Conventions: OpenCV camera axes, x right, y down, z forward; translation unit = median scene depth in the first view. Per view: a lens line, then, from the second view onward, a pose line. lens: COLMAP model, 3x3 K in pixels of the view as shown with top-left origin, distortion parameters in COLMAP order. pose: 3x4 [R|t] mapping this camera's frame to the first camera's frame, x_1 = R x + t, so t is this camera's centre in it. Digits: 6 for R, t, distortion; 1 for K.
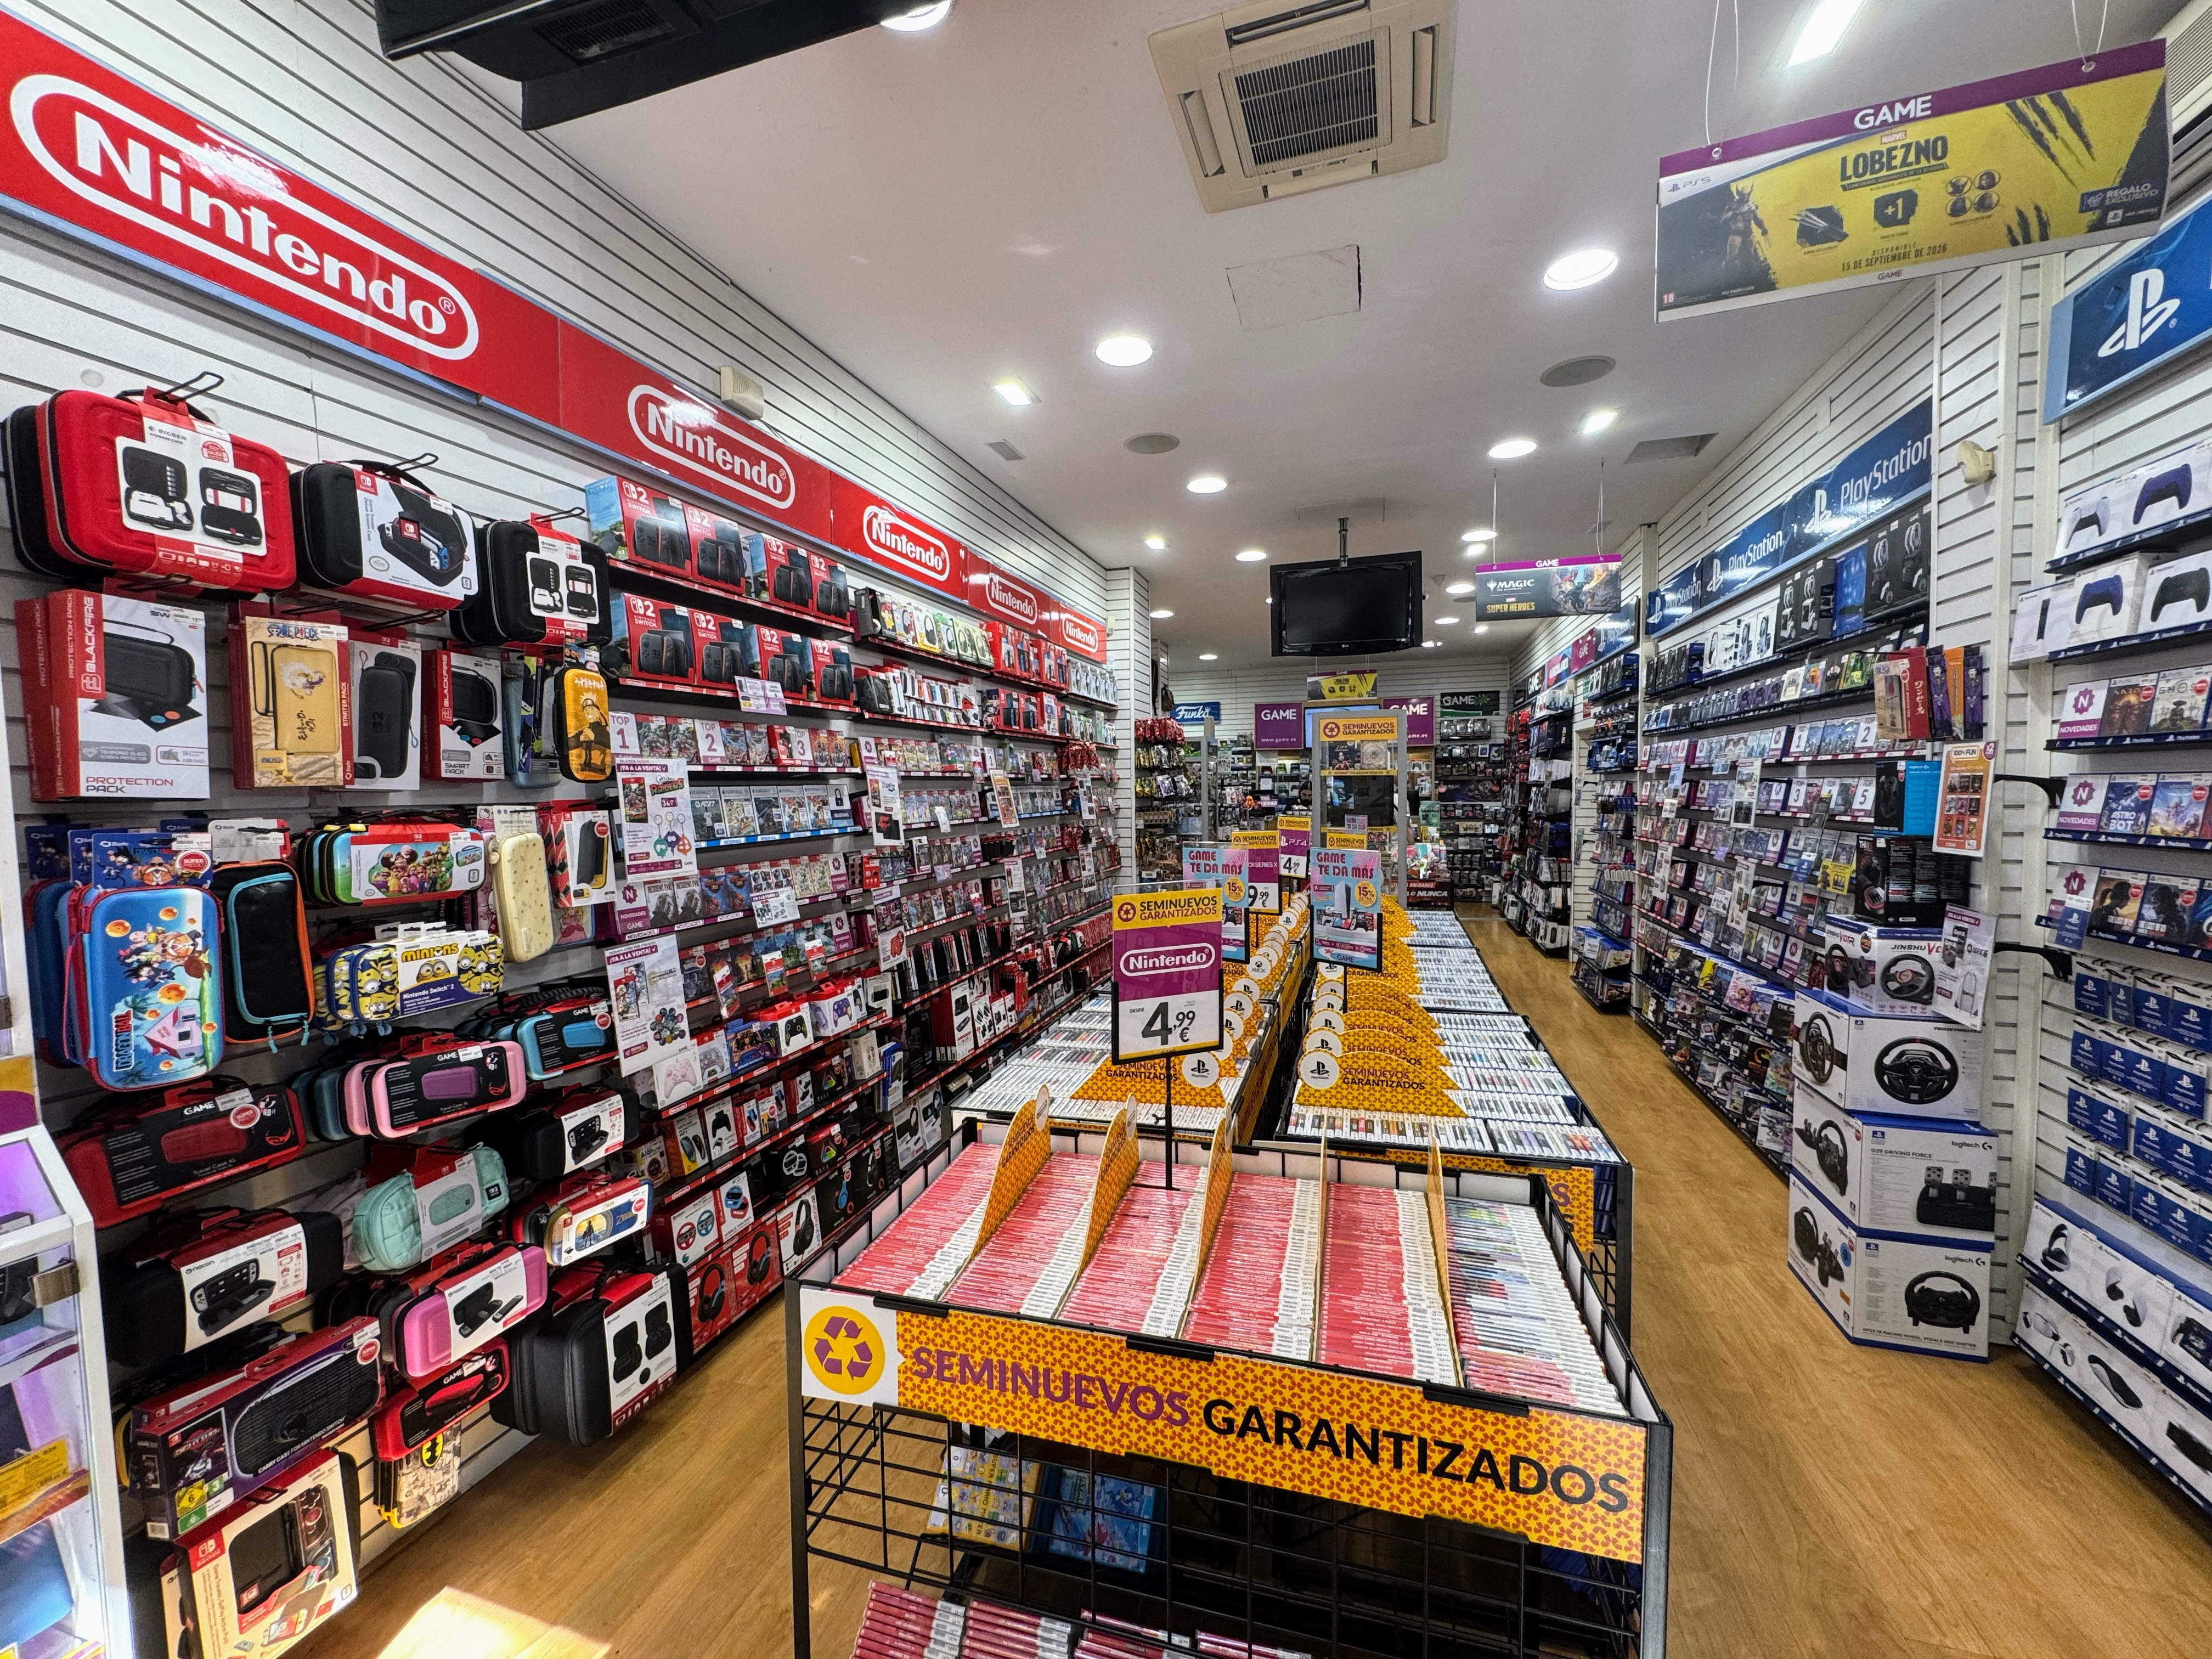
lens RADIAL K [[886.5, 0, 1103.2], [0, 886.5, 830.0], [0, 0, 1]] dist [-0.004255, 0.000654]
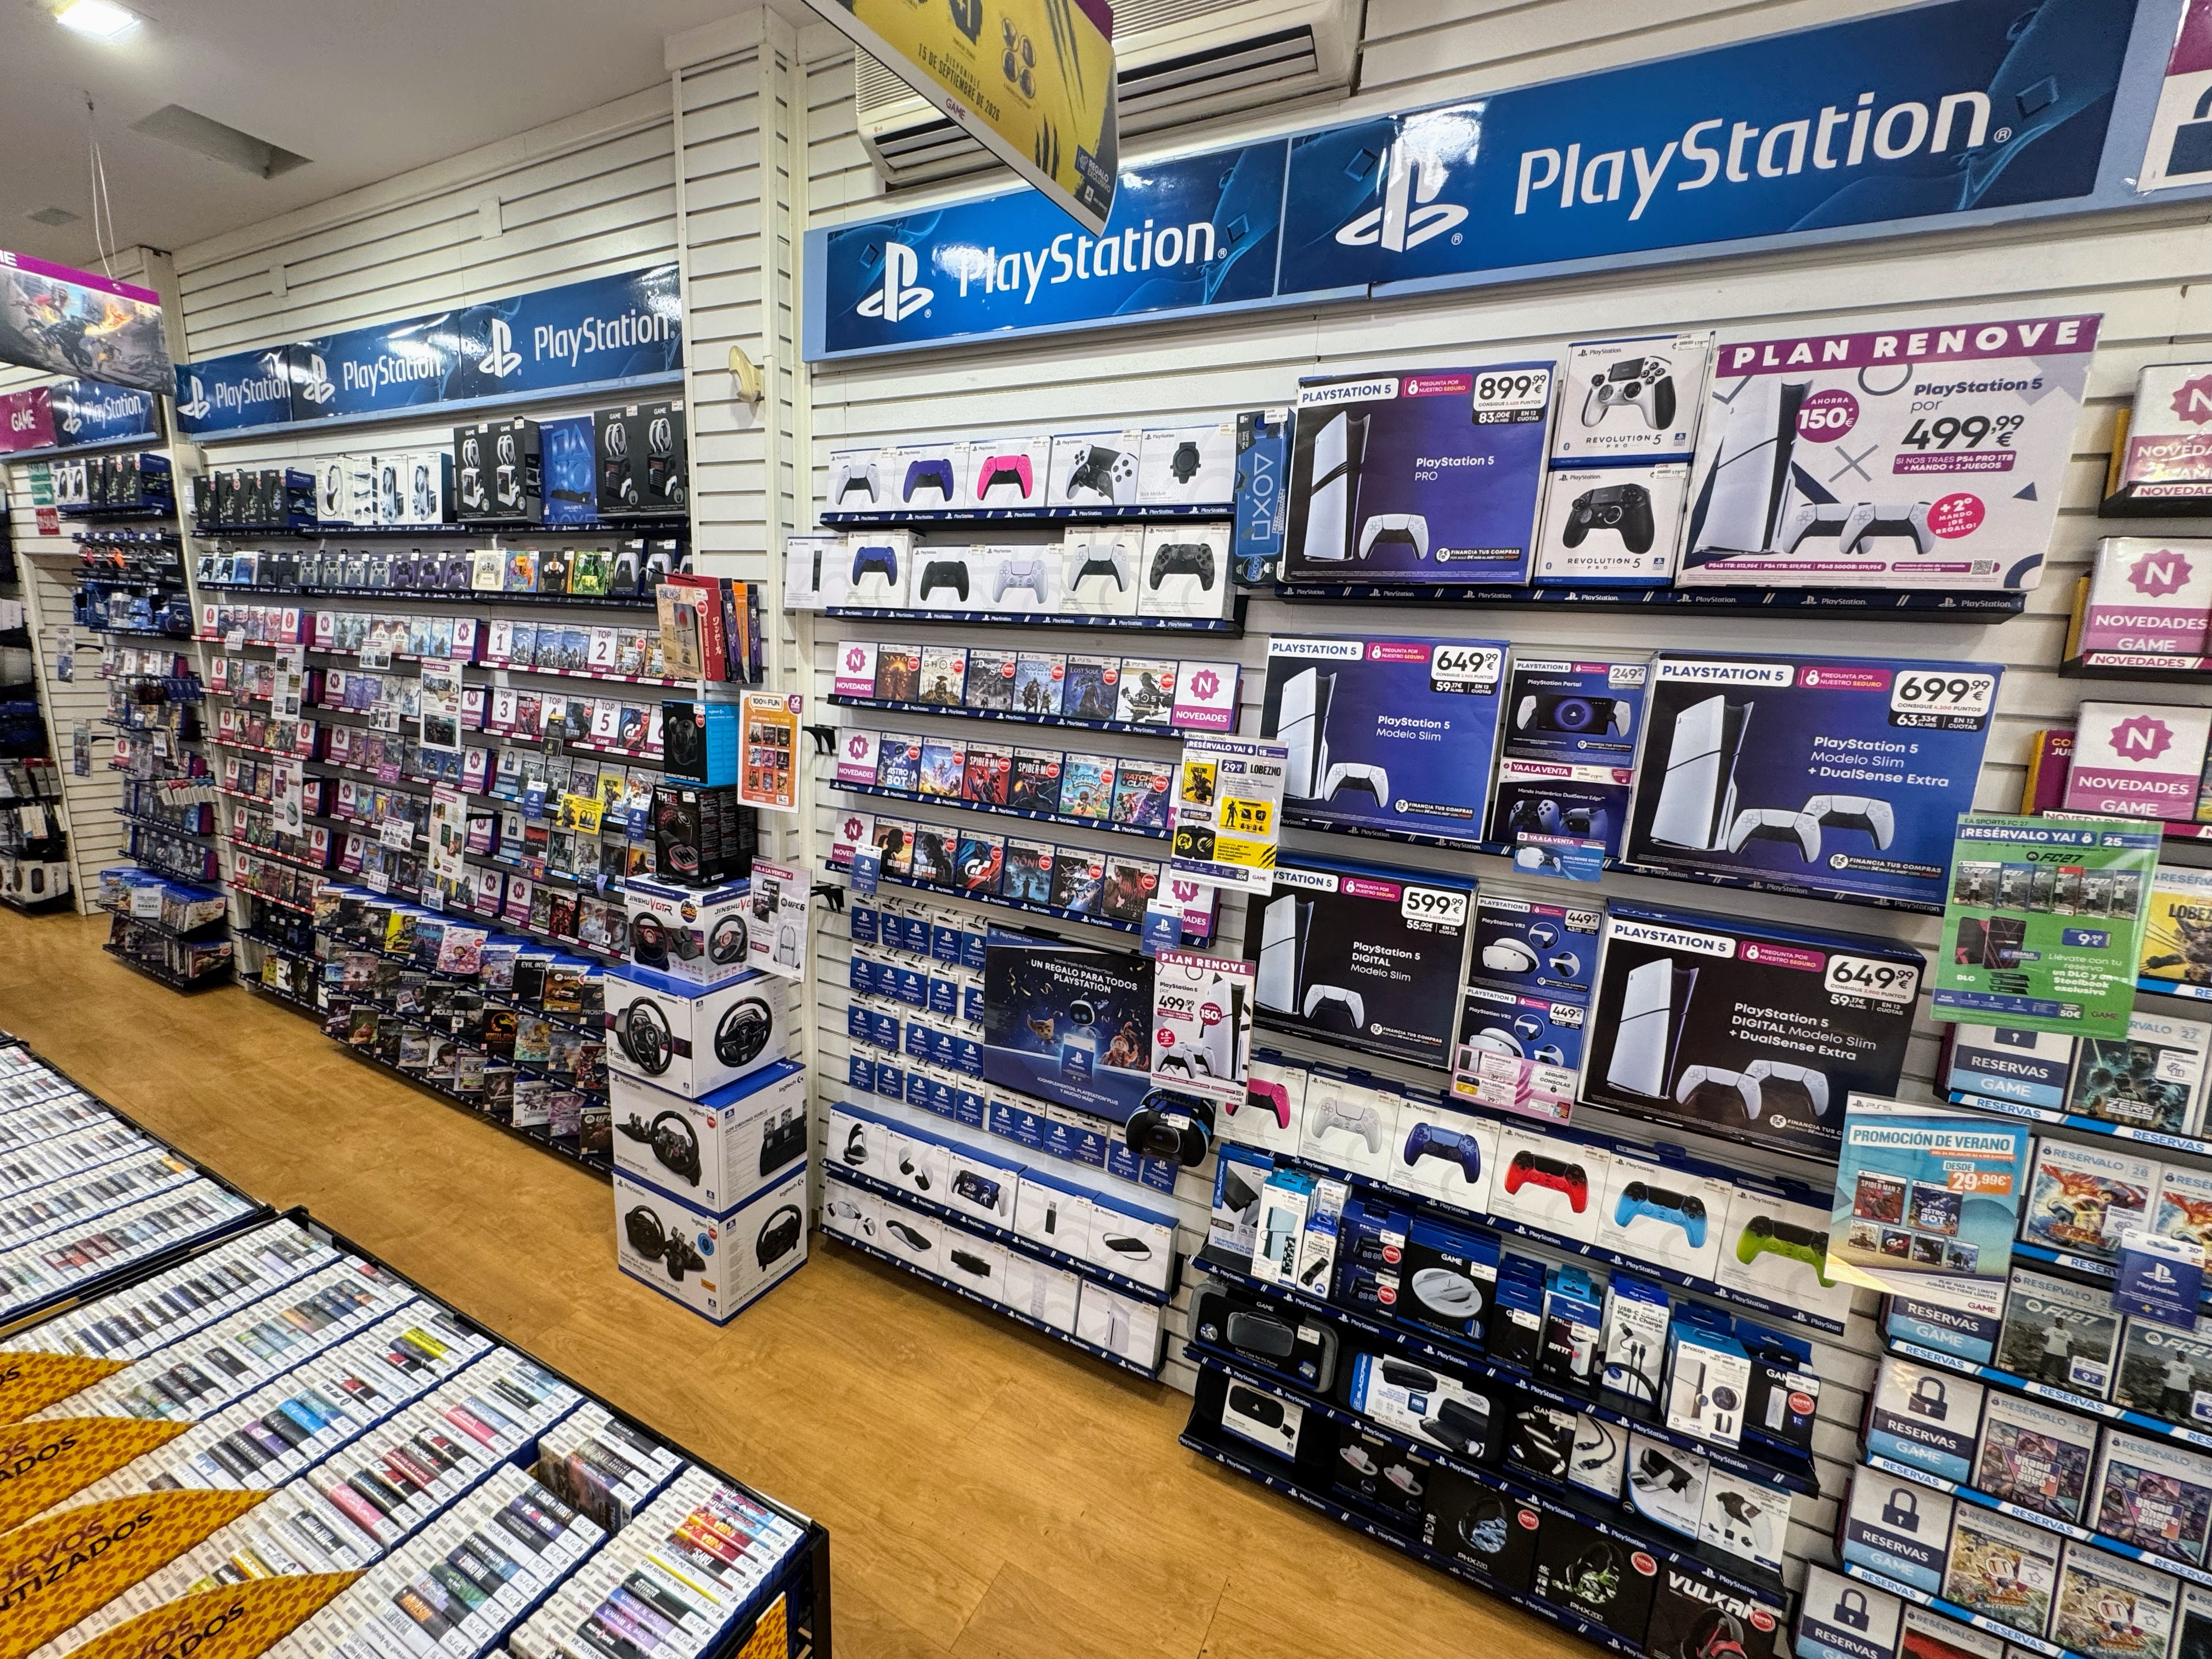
lens RADIAL K [[886.5, 0, 1103.2], [0, 886.5, 830.0], [0, 0, 1]] dist [-0.004255, 0.000654]
pose [[0.164514, -0.173160, 0.971057, 0.080838], [-0.011231, 0.984078, 0.177384, -0.117743], [-0.986311, -0.040088, 0.159949, 0.455321]]
